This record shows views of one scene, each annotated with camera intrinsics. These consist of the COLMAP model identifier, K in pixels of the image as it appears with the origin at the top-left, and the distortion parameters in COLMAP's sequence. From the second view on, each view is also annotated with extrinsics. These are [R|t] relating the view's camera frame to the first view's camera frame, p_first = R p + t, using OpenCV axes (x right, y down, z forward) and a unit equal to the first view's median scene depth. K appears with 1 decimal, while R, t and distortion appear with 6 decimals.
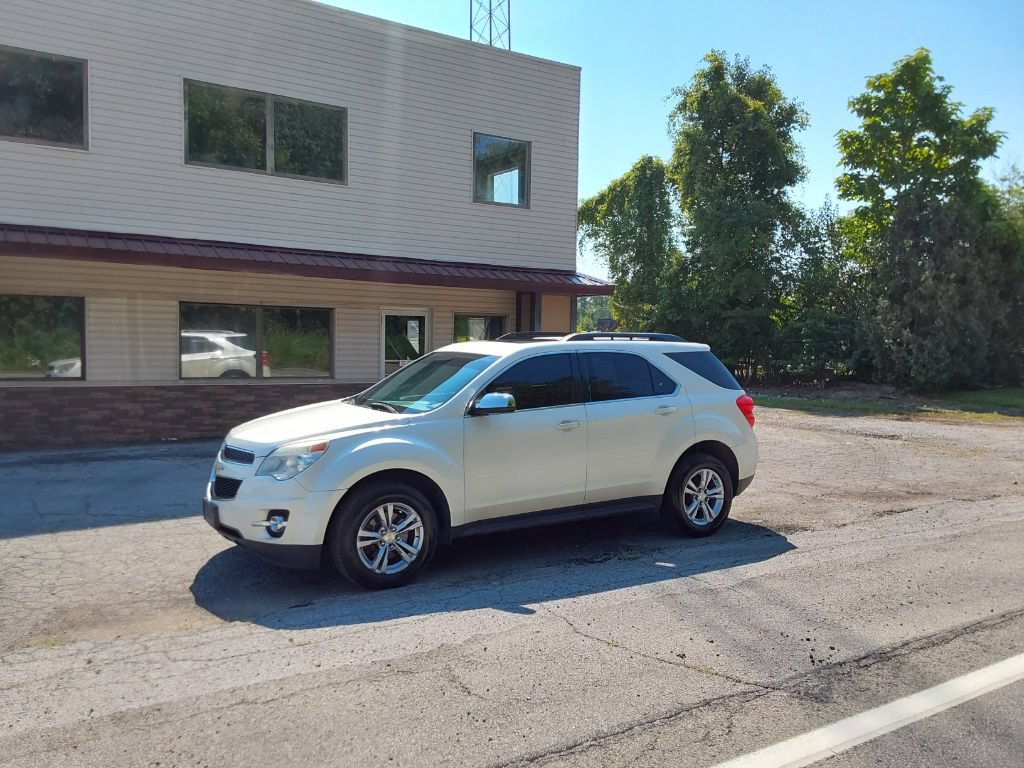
lens RADIAL K [[811.4, 0, 512.0], [0, 811.4, 384.0], [0, 0, 1]] dist [0.111573, -0.172053]
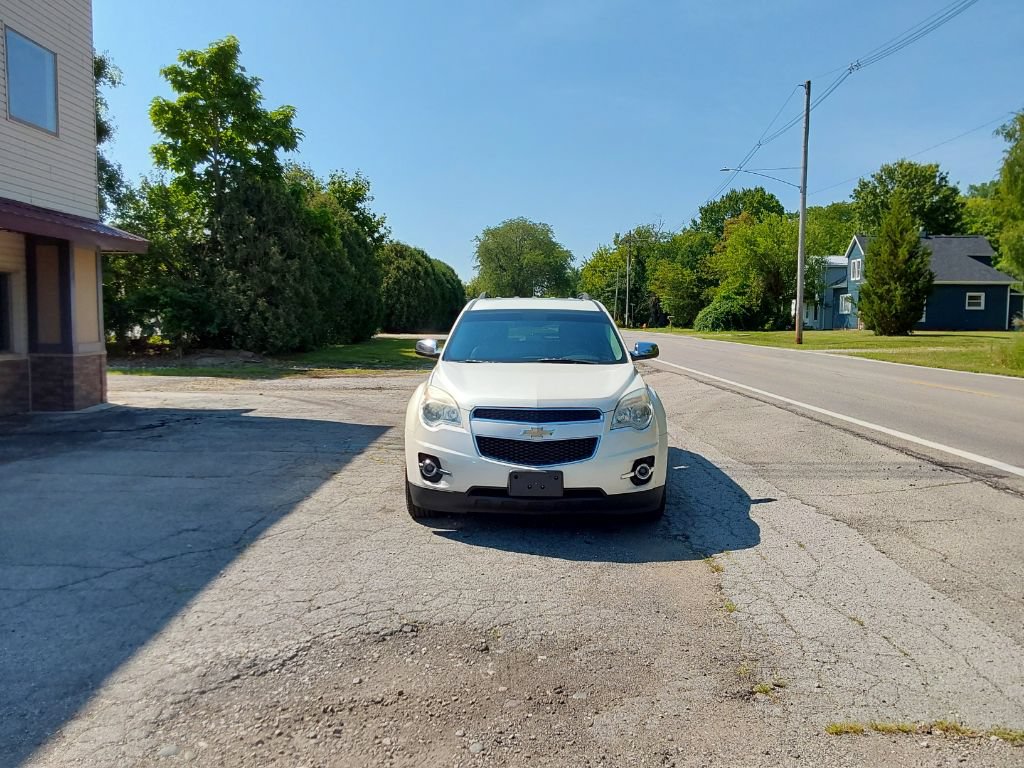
lens RADIAL K [[809.3, 0, 509.1], [0, 809.3, 385.6], [0, 0, 1]] dist [0.102839, -0.174162]
pose [[0.556445, -0.077728, 0.827240, -0.973525], [0.047814, 0.996960, 0.061513, -0.007040], [-0.829507, 0.005325, 0.558471, 0.453359]]
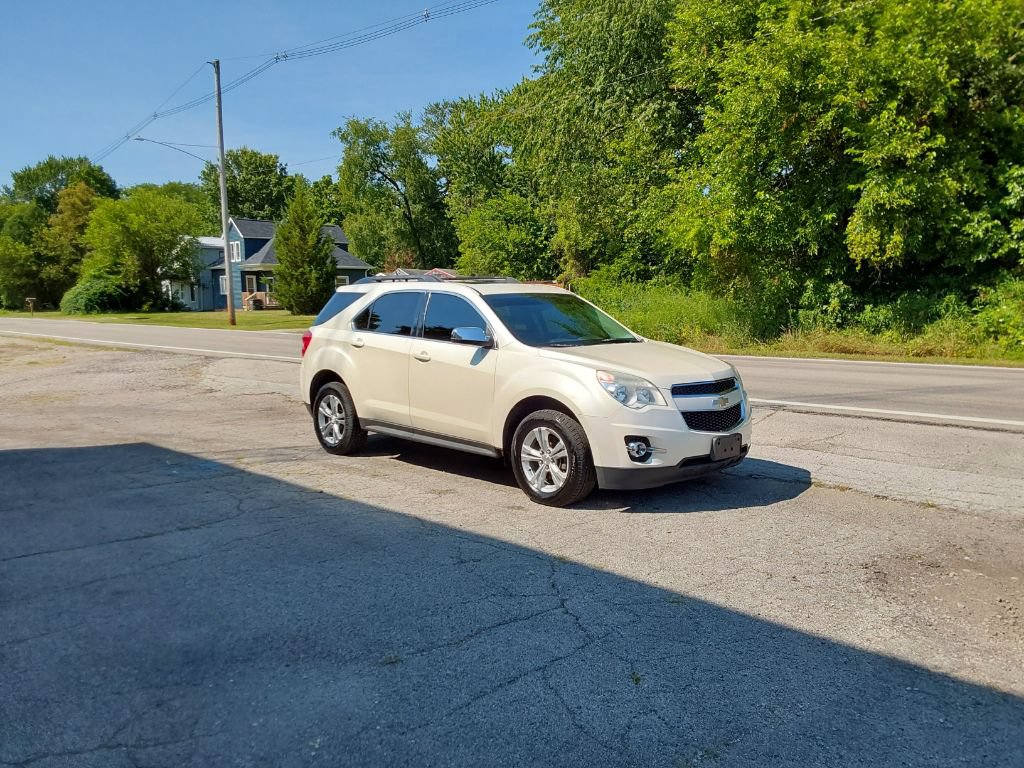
lens RADIAL K [[809.3, 0, 509.1], [0, 809.3, 385.6], [0, 0, 1]] dist [0.102839, -0.174162]
pose [[-0.188135, -0.115378, 0.975343, -1.132470], [0.058942, 0.989959, 0.128477, -0.057379], [-0.980373, 0.081659, -0.179445, 1.236106]]
